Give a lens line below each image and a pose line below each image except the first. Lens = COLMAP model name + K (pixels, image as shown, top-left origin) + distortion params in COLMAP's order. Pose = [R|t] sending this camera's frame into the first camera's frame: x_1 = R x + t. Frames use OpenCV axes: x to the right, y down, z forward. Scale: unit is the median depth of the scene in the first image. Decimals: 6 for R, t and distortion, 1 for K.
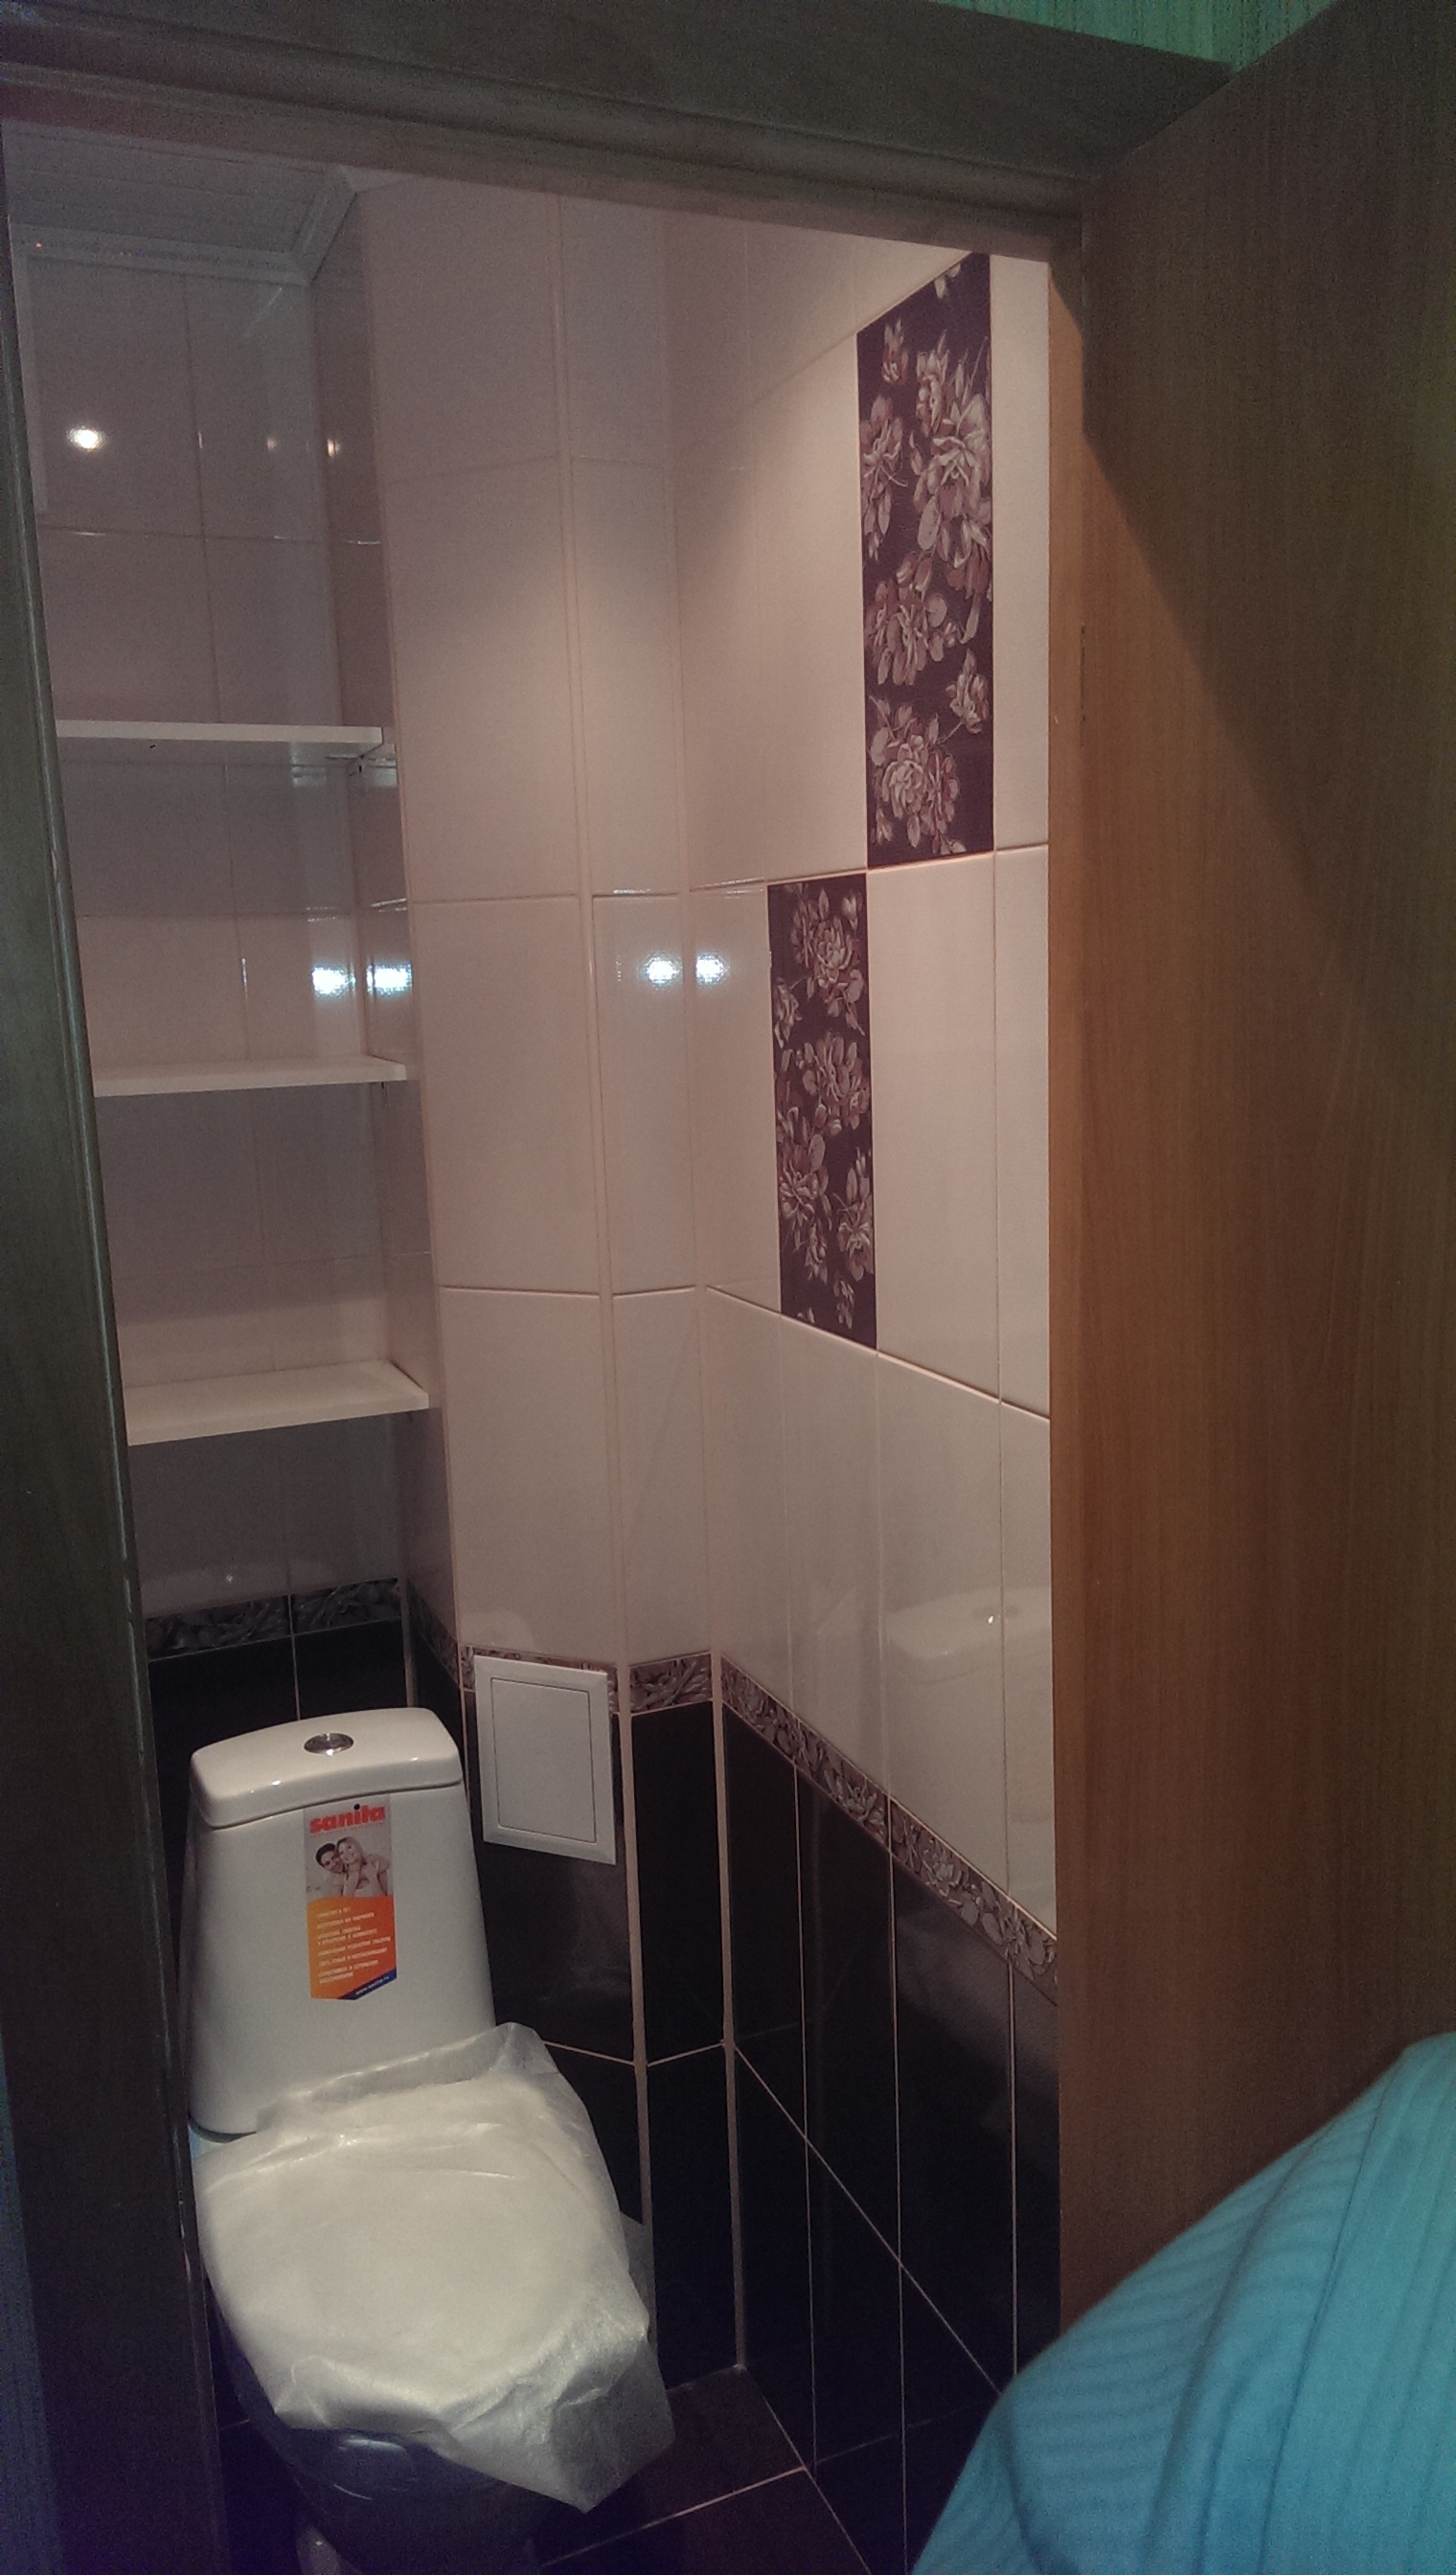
lens RADIAL K [[1838.8, 0, 744.4], [0, 1838.8, 1280.7], [0, 0, 1]] dist [0.085464, -0.119448]
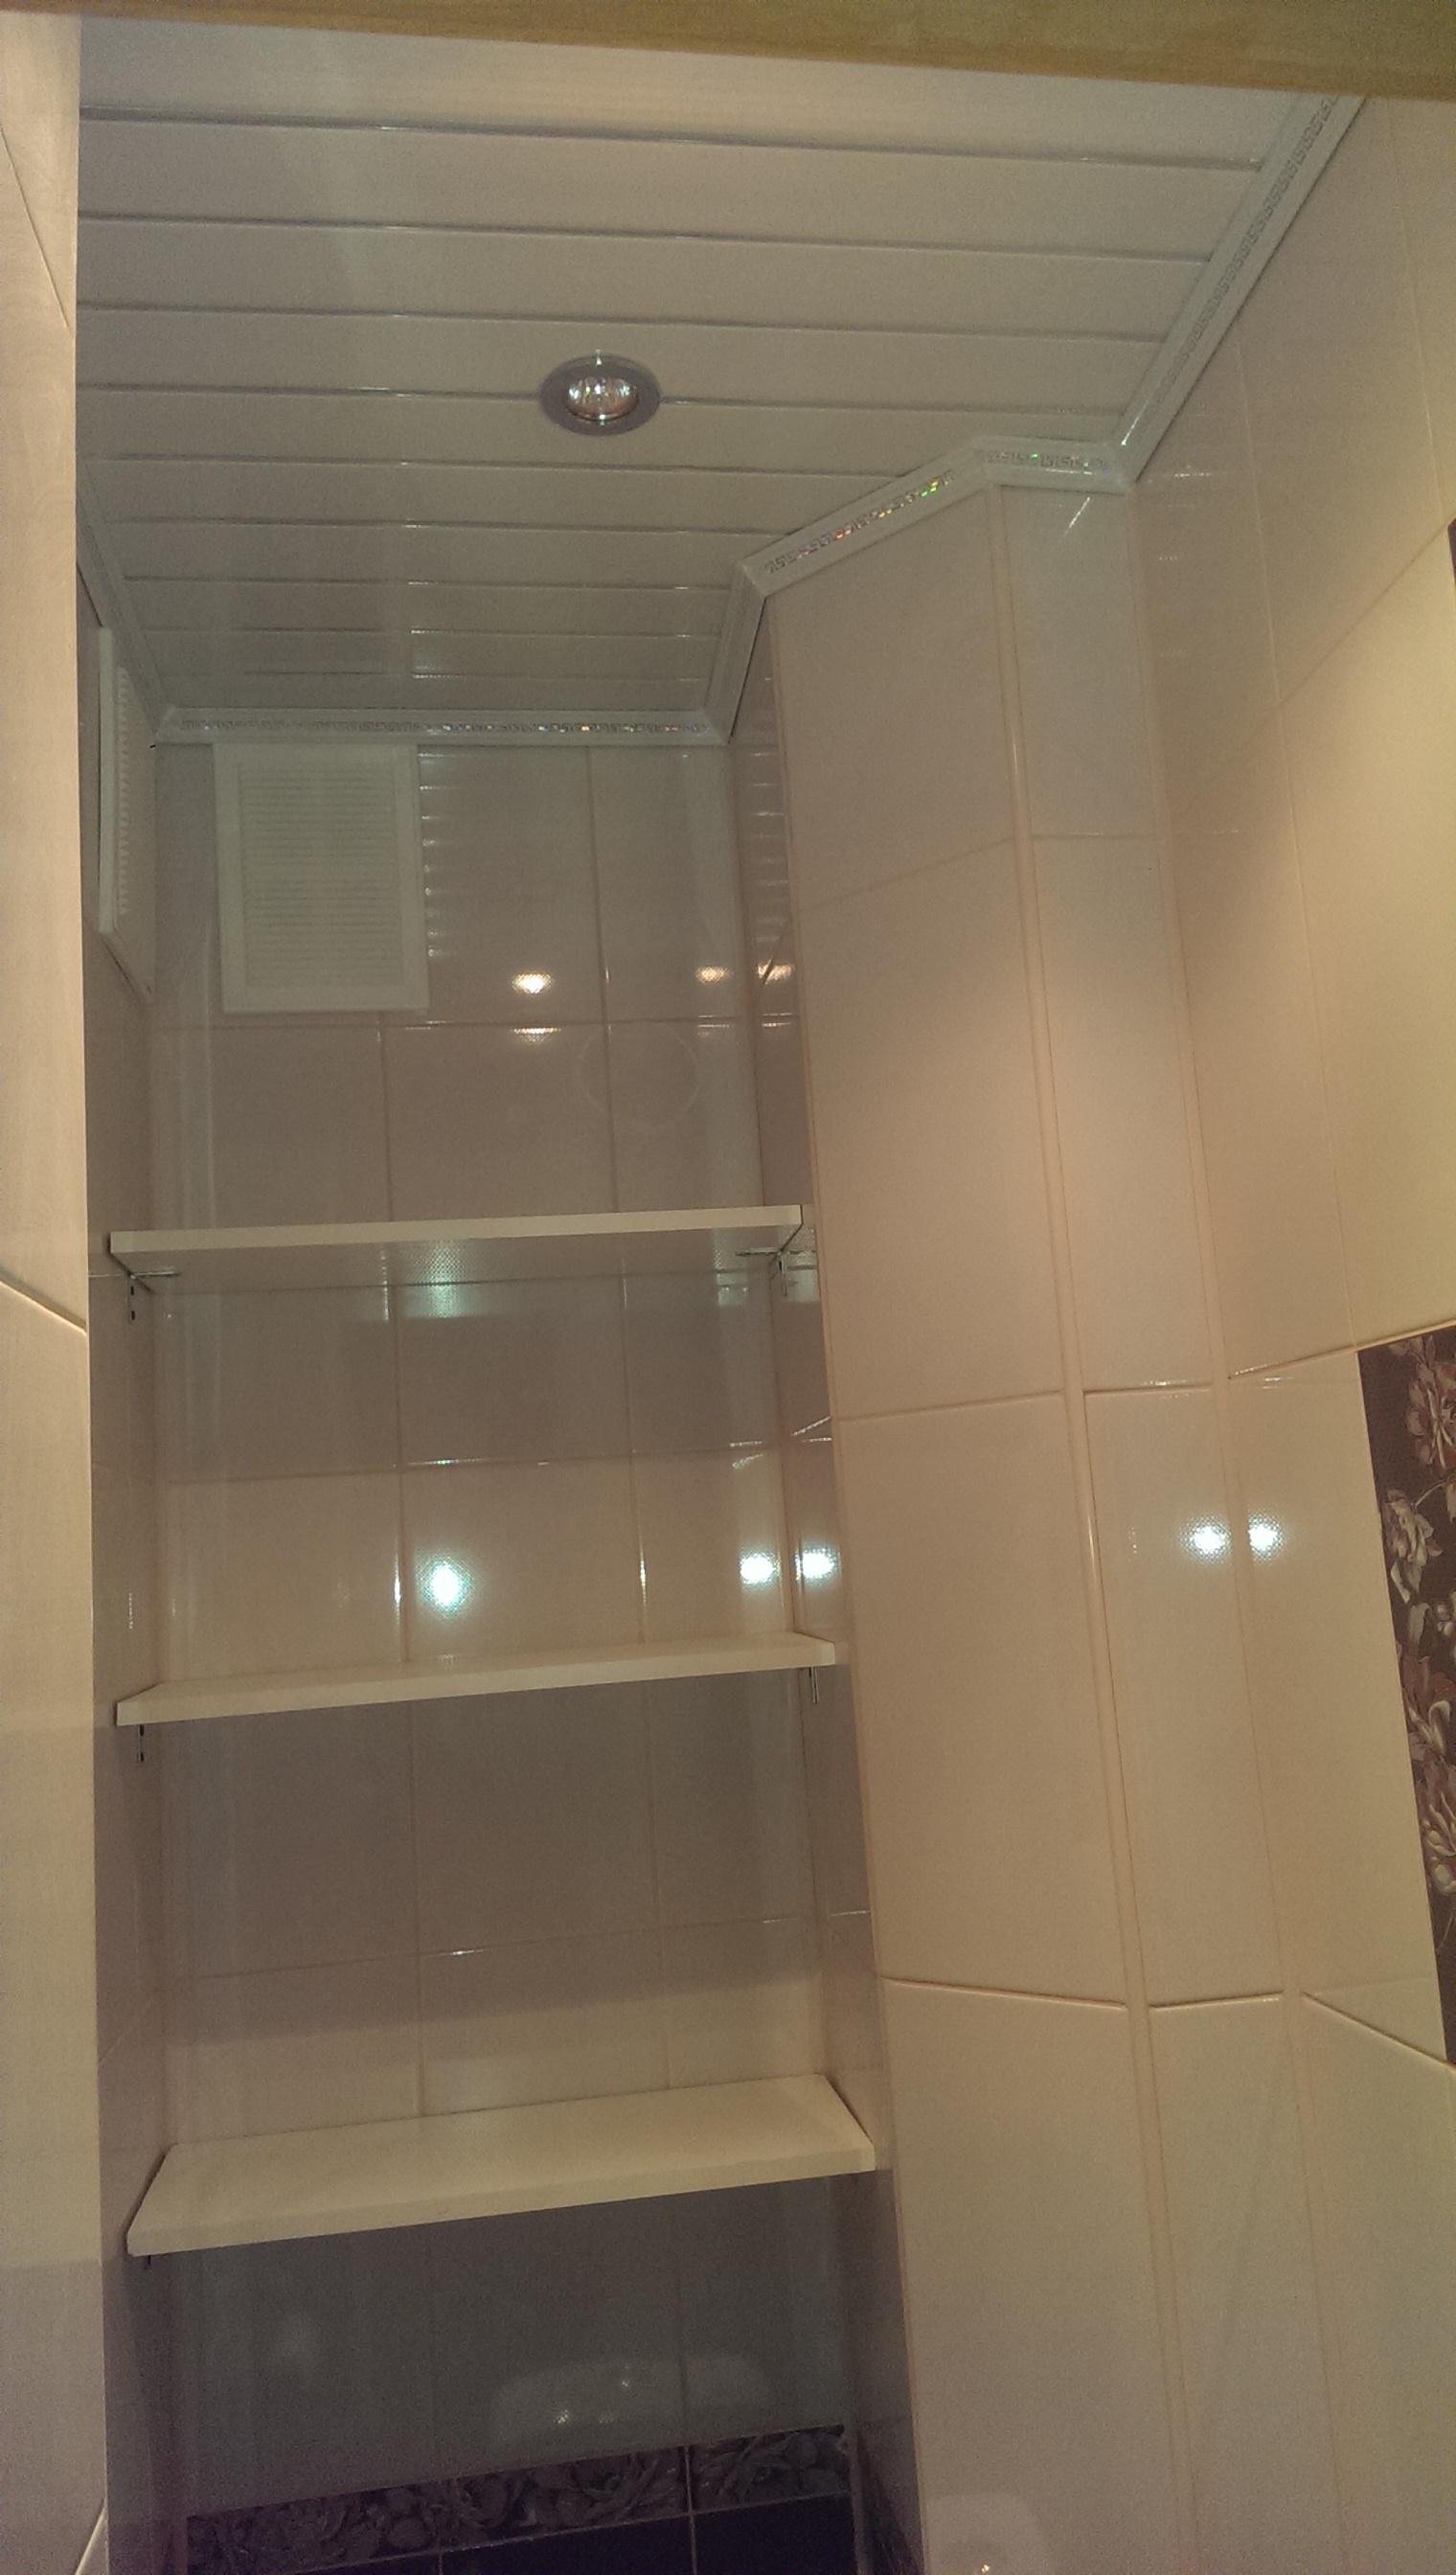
lens RADIAL K [[1838.8, 0, 744.4], [0, 1838.8, 1280.7], [0, 0, 1]] dist [0.085464, -0.119448]
pose [[0.964079, -0.072408, -0.255557, -0.023293], [-0.009616, 0.951981, -0.306008, -0.031520], [0.265442, 0.297473, 0.917088, 0.292187]]
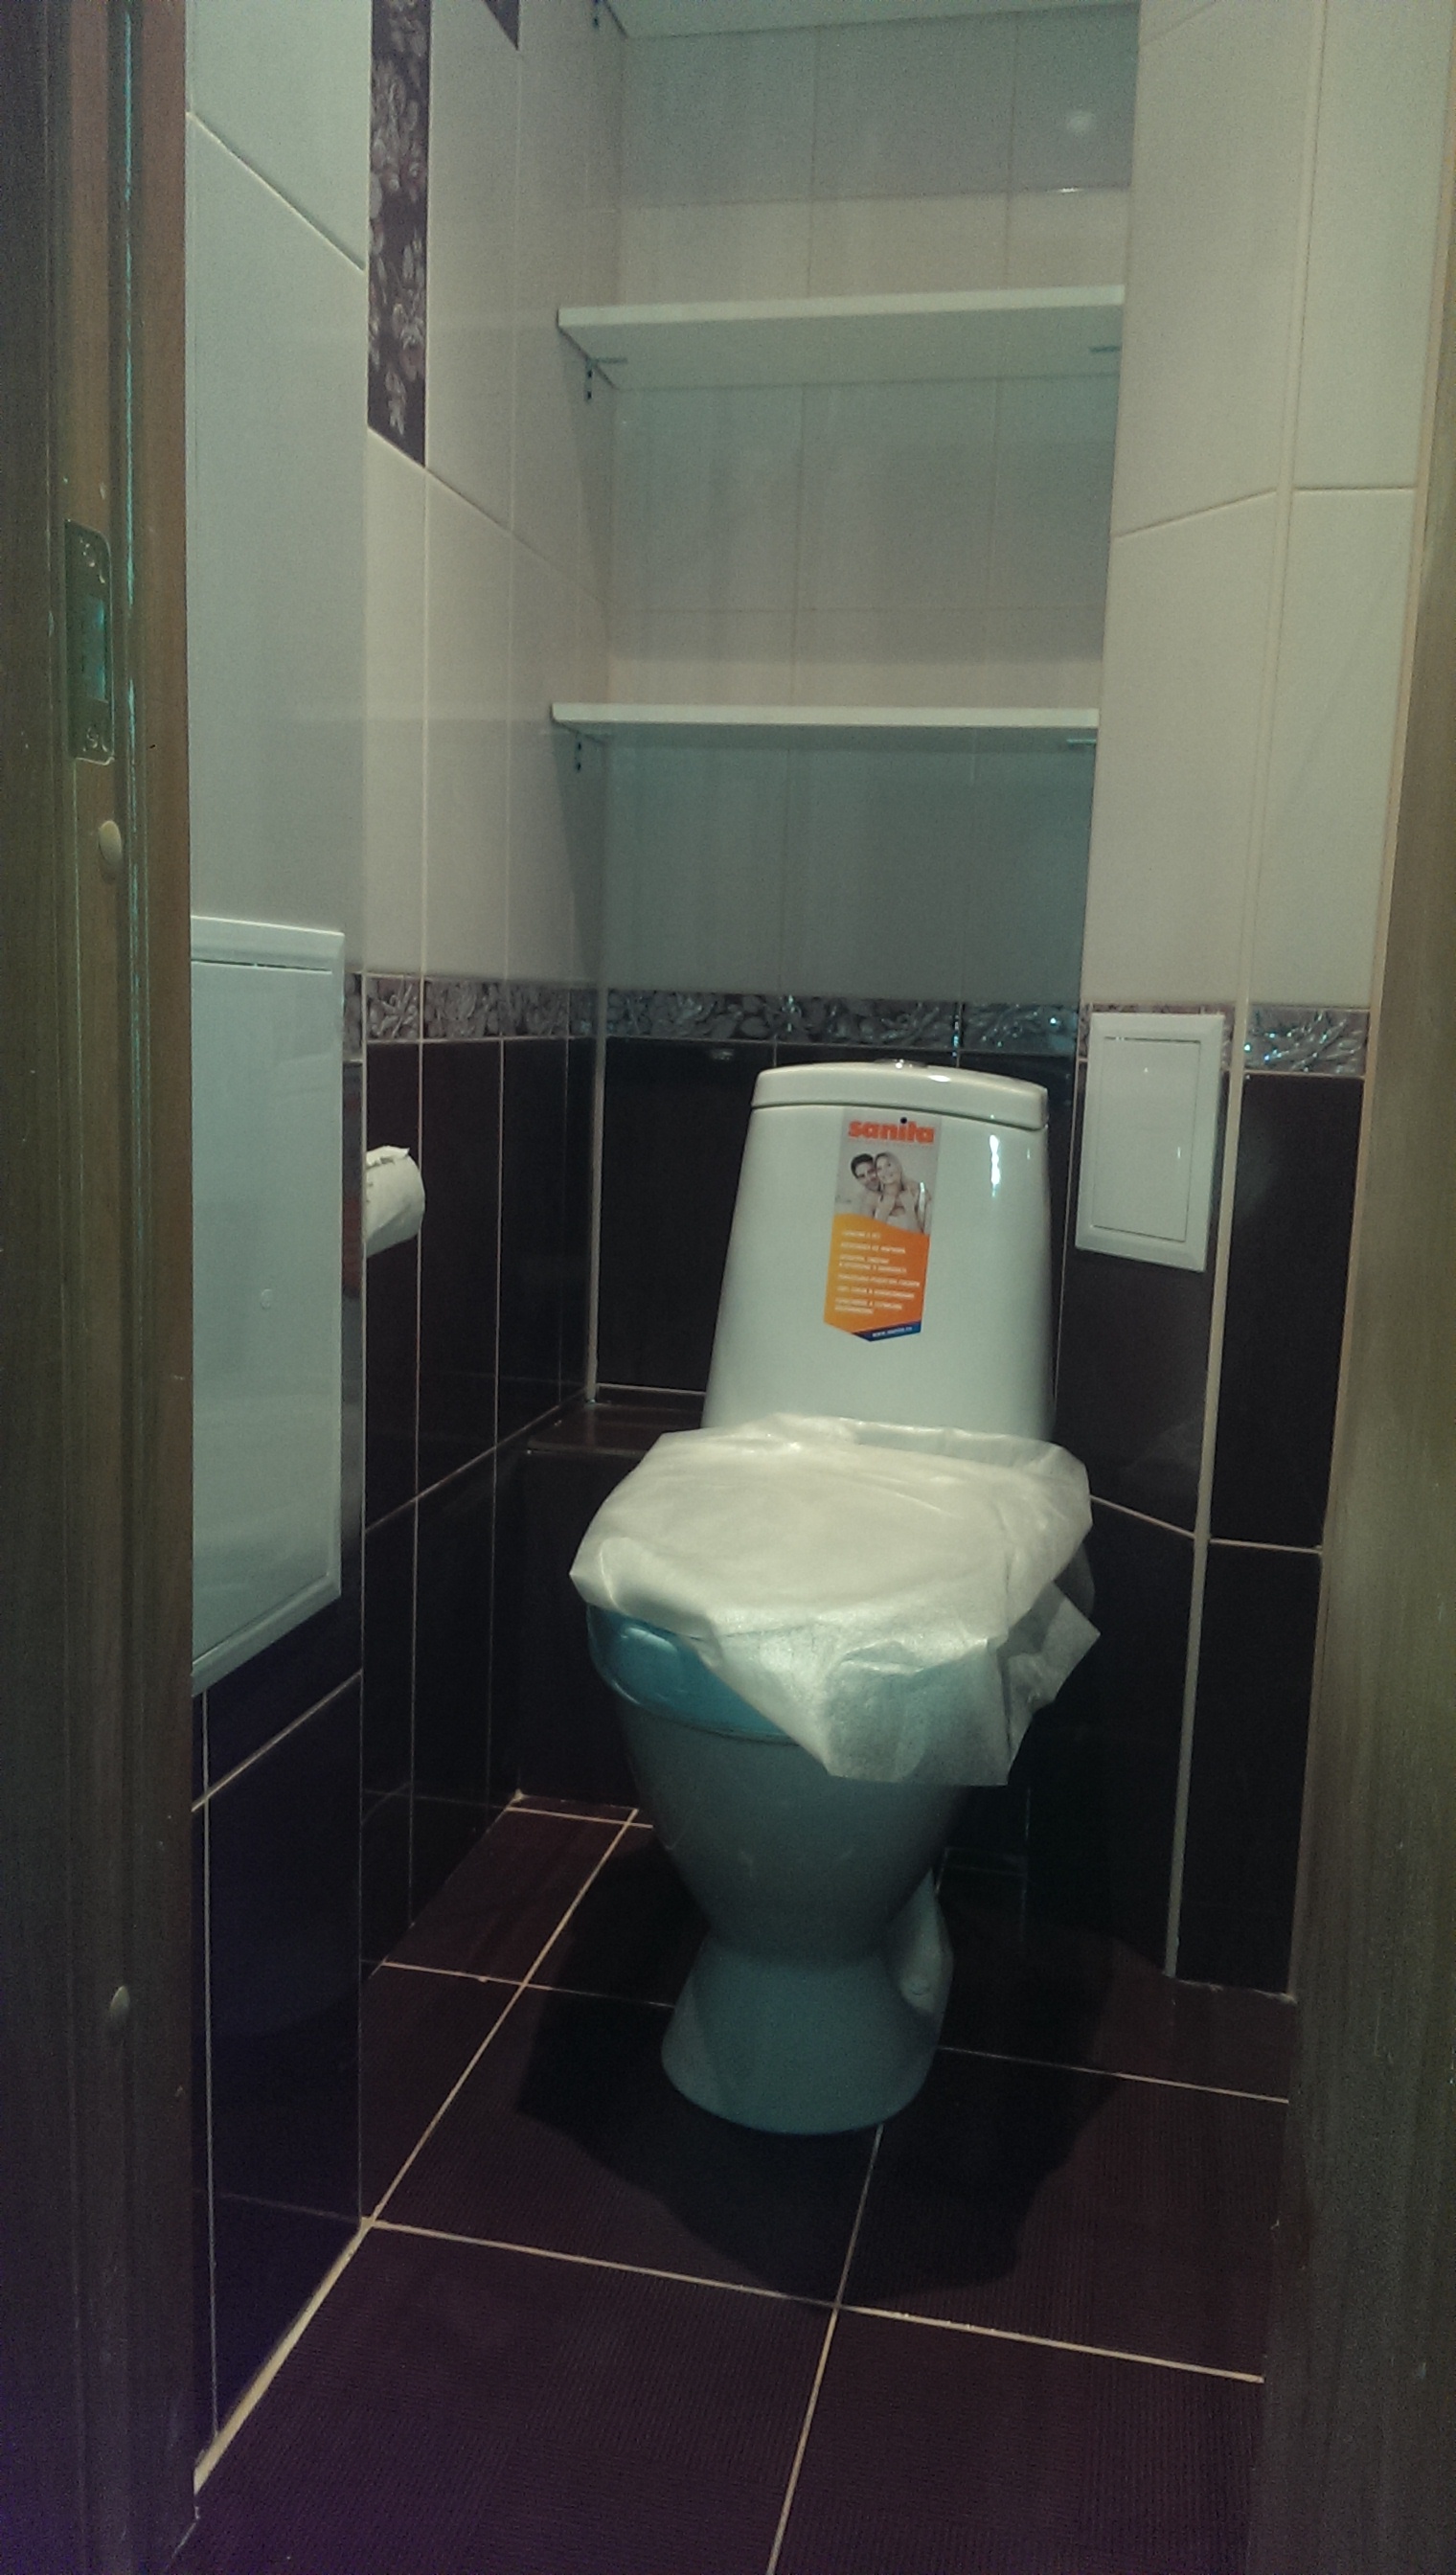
lens RADIAL K [[1838.8, 0, 744.4], [0, 1838.8, 1280.7], [0, 0, 1]] dist [0.085464, -0.119448]
pose [[0.802621, 0.146584, -0.578198, 0.238109], [-0.163236, 0.986308, 0.023453, 0.346024], [0.573719, 0.075559, 0.815559, 0.257388]]
